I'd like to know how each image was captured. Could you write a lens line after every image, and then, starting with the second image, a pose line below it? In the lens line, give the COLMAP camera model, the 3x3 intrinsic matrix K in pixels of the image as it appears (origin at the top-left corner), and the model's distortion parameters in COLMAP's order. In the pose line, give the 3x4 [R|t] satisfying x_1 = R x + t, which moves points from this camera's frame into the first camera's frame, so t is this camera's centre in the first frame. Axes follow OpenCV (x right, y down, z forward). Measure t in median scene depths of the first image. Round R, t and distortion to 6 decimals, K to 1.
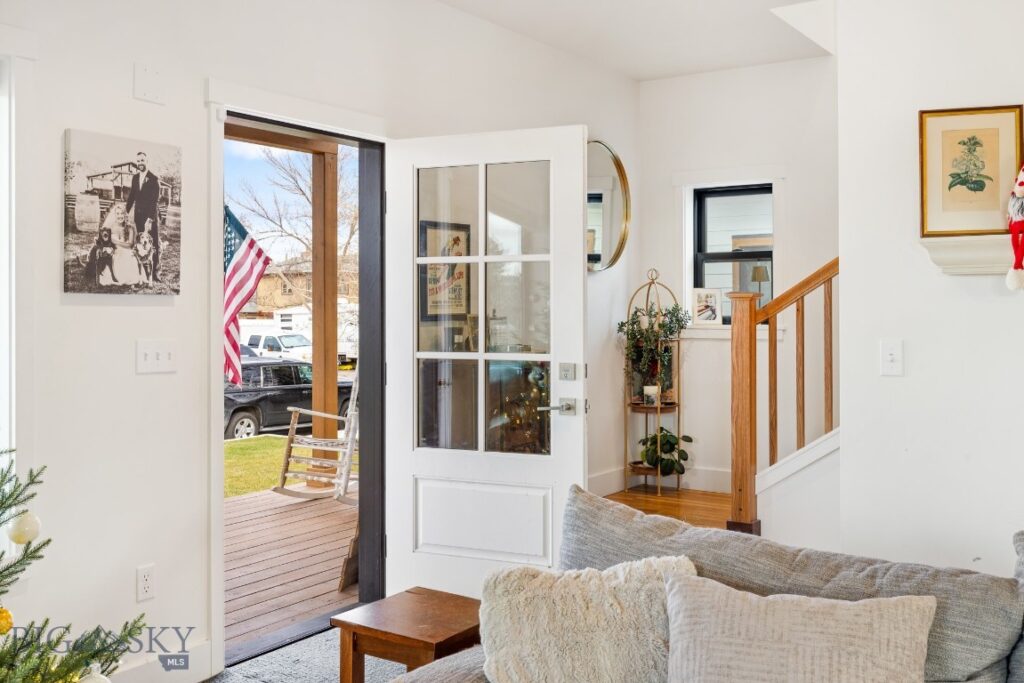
lens RADIAL K [[978.5, 0, 512.2], [0, 978.5, 338.2], [0, 0, 1]] dist [0.001750, 0.000000]
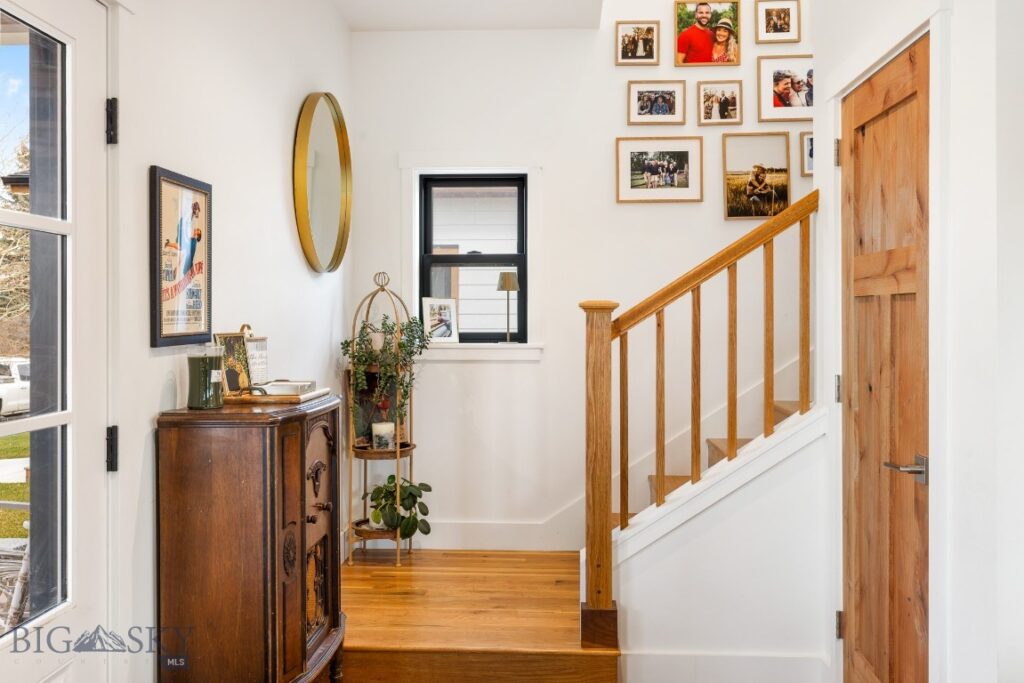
lens RADIAL K [[909.7, 0, 511.1], [0, 909.7, 338.0], [0, 0, 1]] dist [0.004455, 0.000730]
pose [[0.867045, -0.010354, 0.498123, -0.127478], [0.017363, 0.999805, -0.009440, -0.010013], [-0.497928, 0.016833, 0.867055, 0.325658]]
